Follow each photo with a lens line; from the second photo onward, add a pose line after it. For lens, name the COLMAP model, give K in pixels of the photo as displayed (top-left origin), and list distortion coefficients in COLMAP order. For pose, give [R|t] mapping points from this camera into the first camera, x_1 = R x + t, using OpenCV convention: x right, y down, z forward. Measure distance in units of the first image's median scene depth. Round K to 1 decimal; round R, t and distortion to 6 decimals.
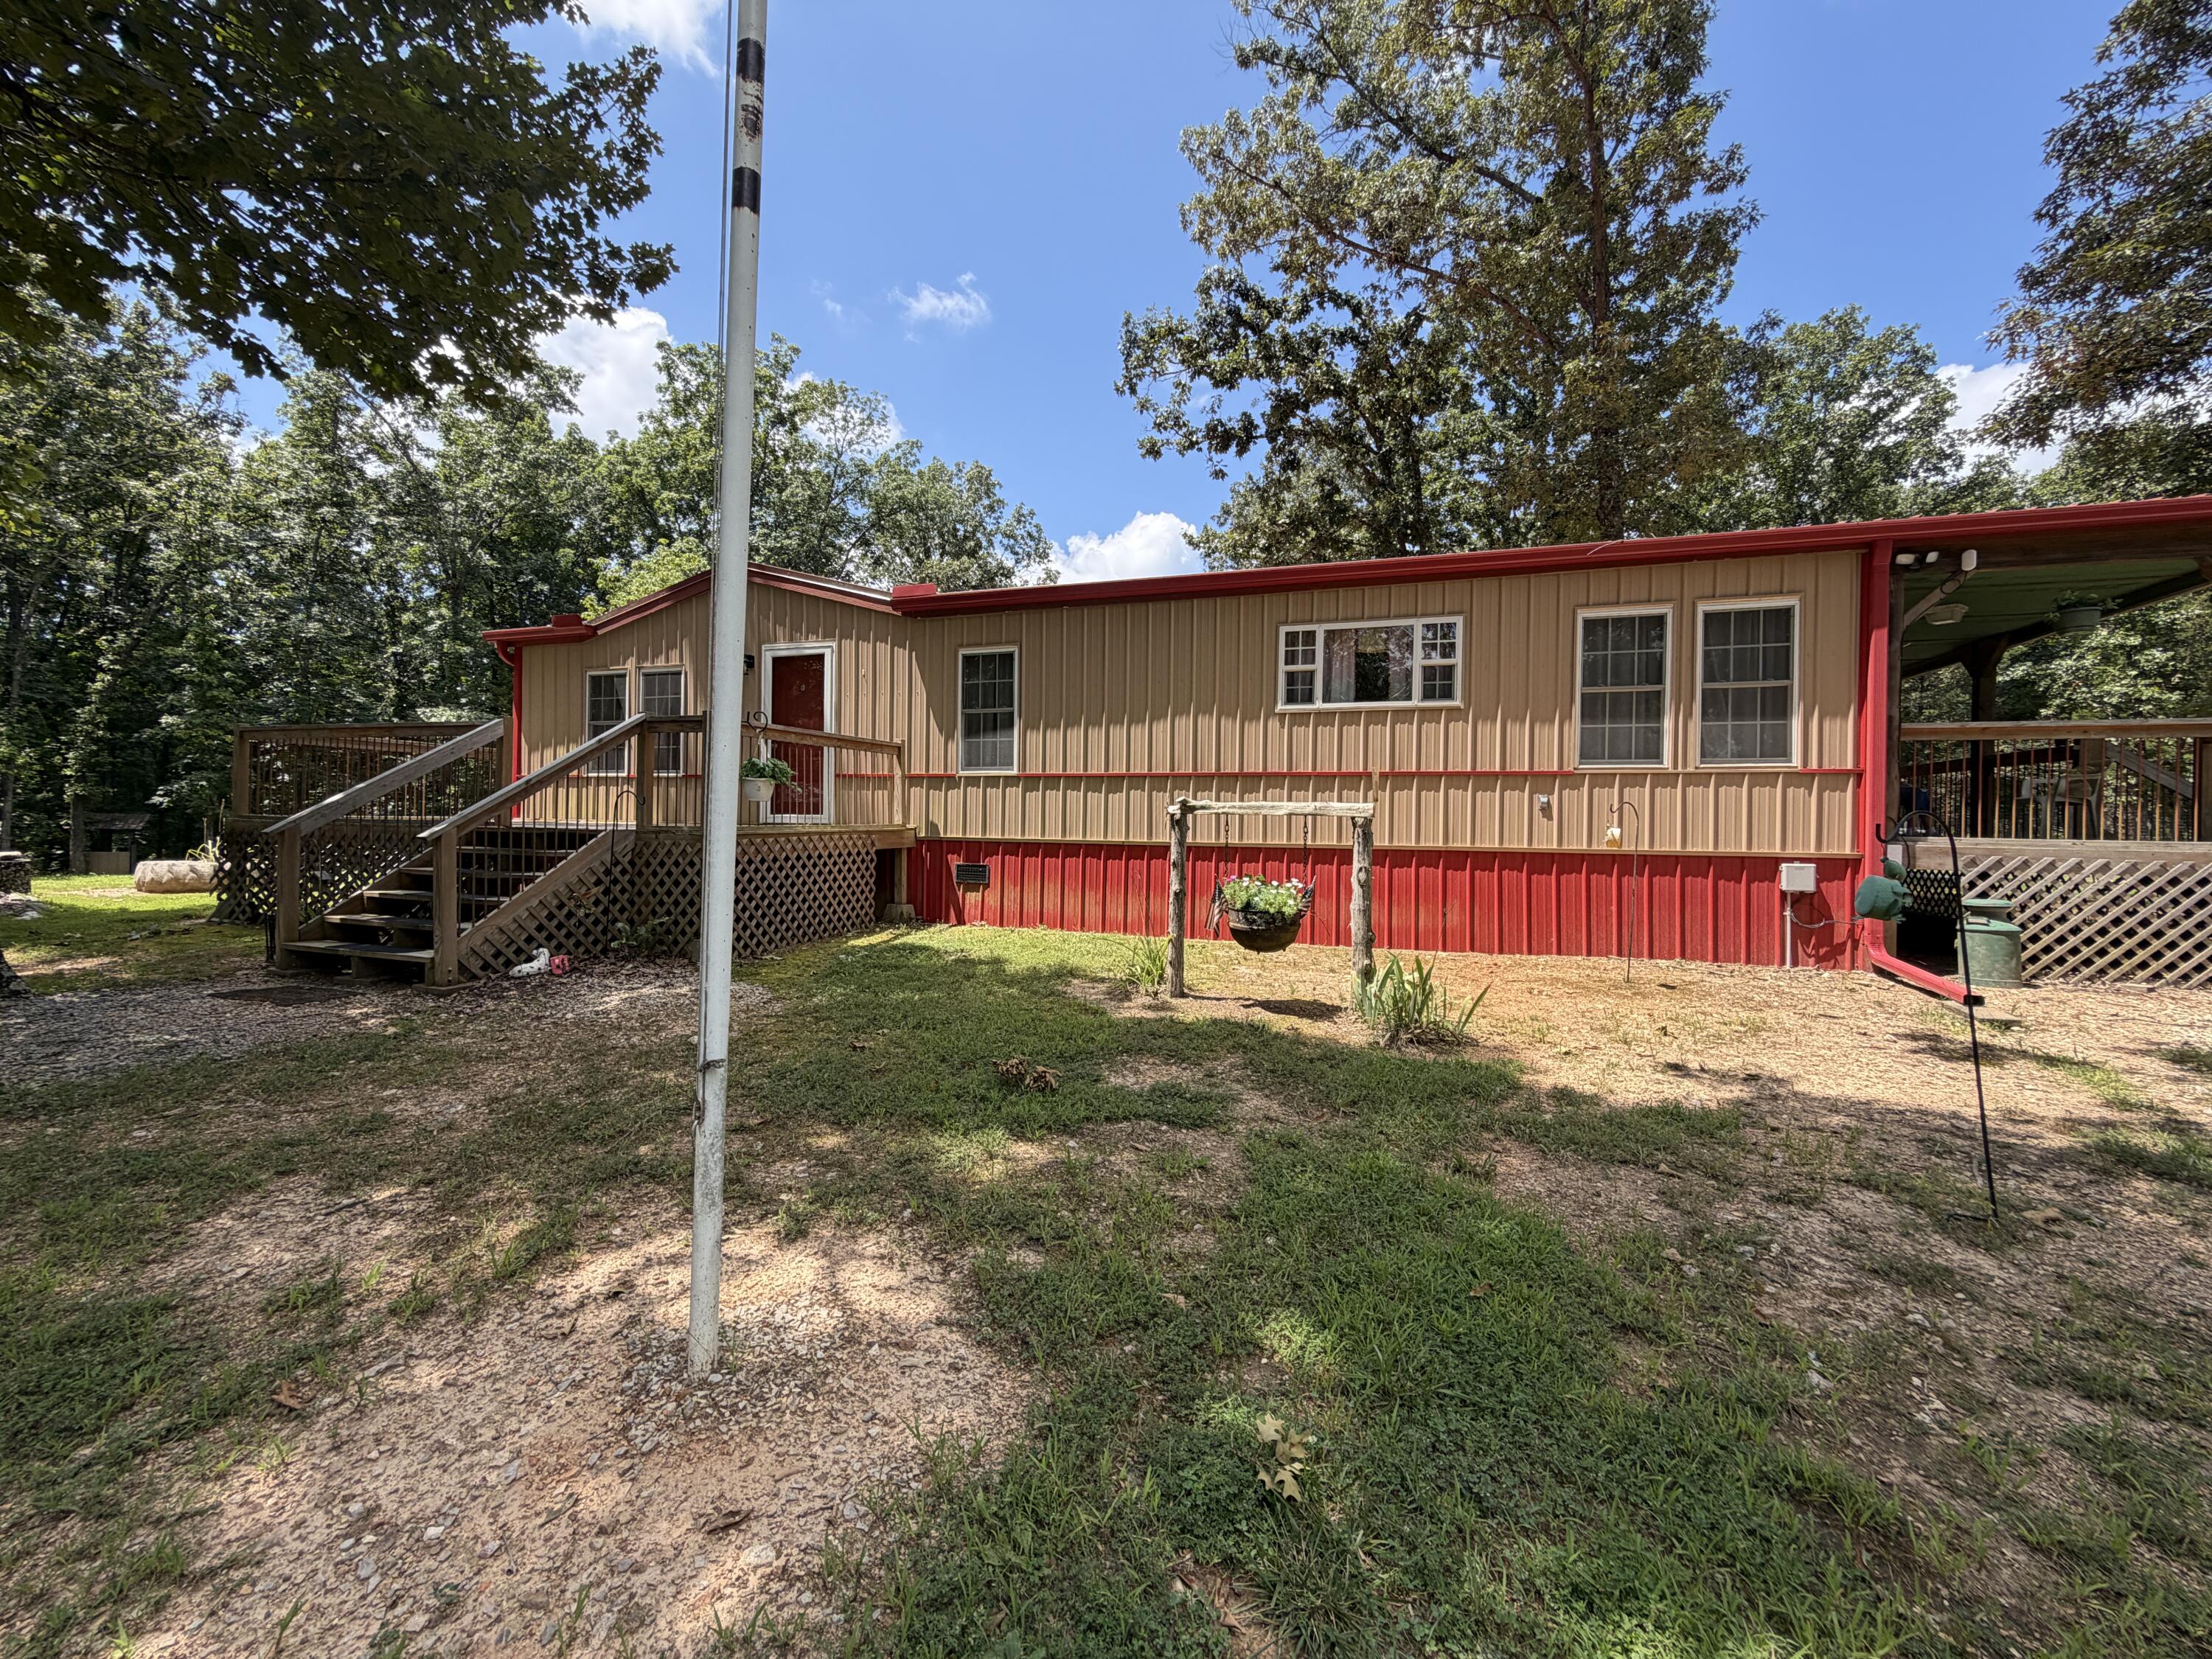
lens RADIAL K [[884.7, 0, 1099.3], [0, 884.7, 823.9], [0, 0, 1]] dist [-0.000267, 0.000480]
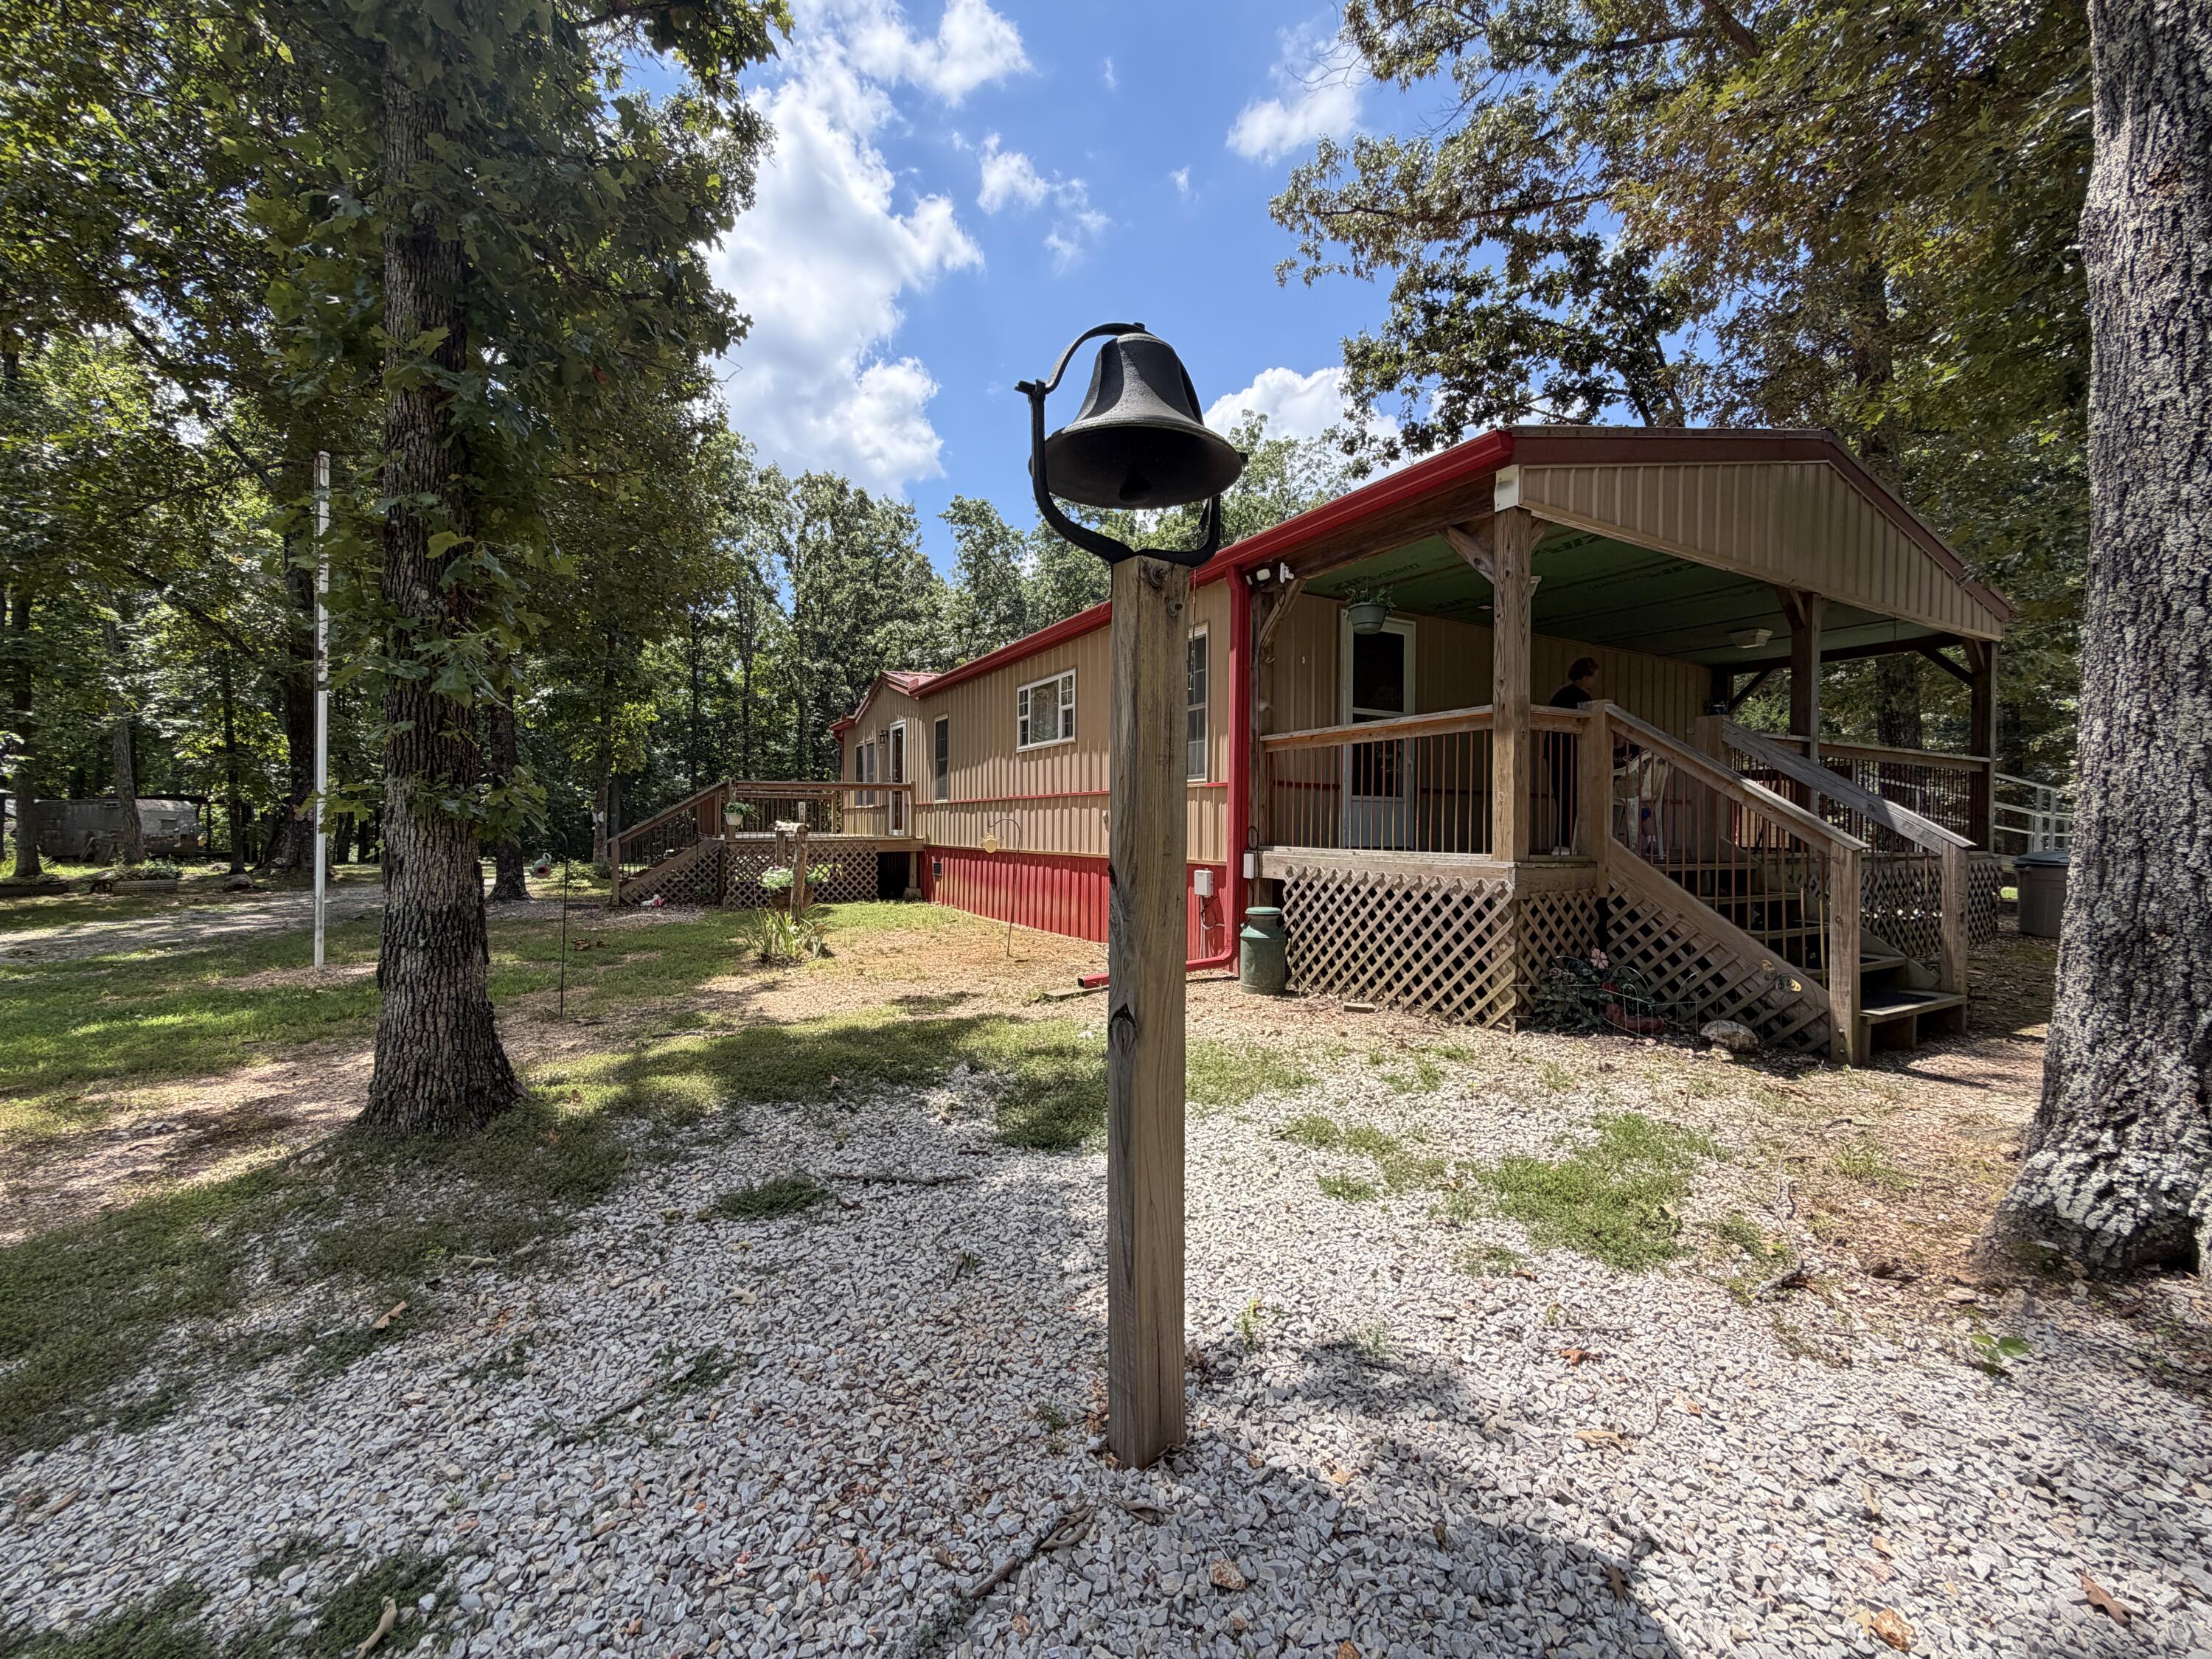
lens RADIAL K [[884.7, 0, 1099.3], [0, 884.7, 823.9], [0, 0, 1]] dist [-0.000267, 0.000480]
pose [[0.740930, -0.012925, -0.671457, 1.161924], [0.006160, 0.999904, -0.012450, 0.000483], [0.671554, 0.005088, 0.740938, 0.085545]]
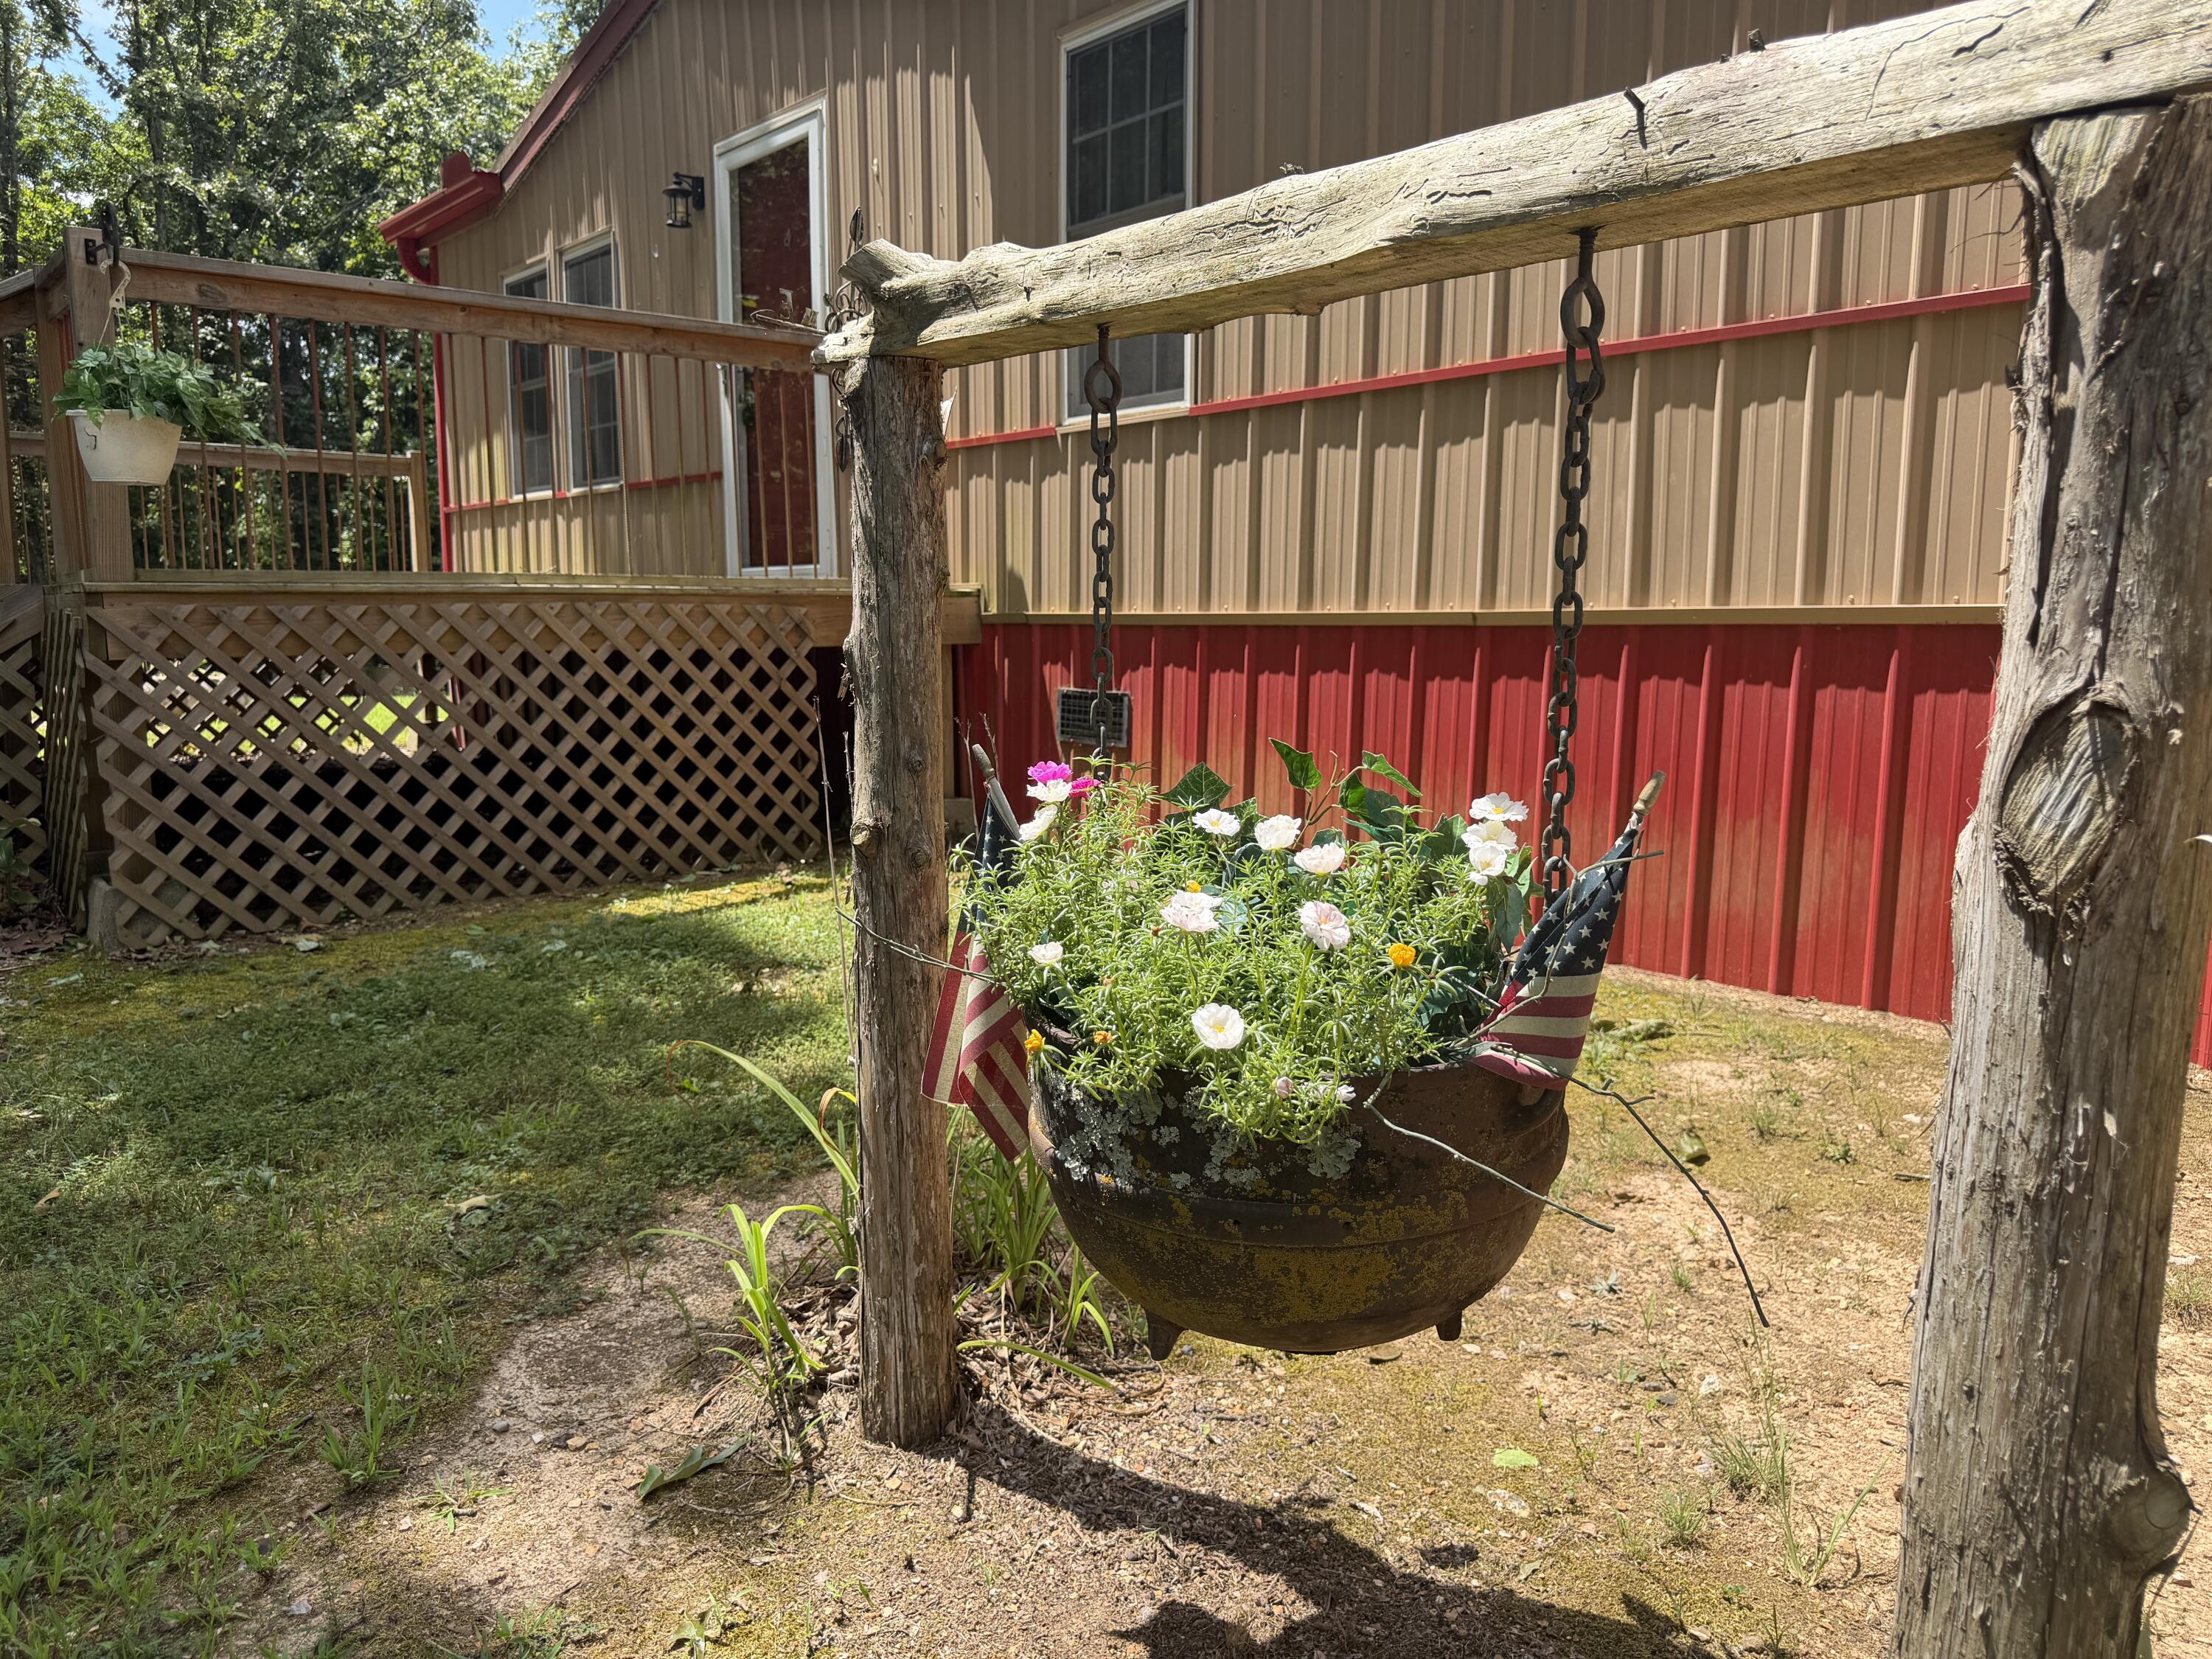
lens RADIAL K [[1571.5, 0, 1113.6], [0, 1571.5, 834.7], [0, 0, 1]] dist [0.049796, -0.068008]
pose [[0.869655, 0.054089, -0.490687, 0.182297], [0.010283, 0.991779, 0.127549, 0.024910], [0.493552, -0.115969, 0.861950, 0.512347]]
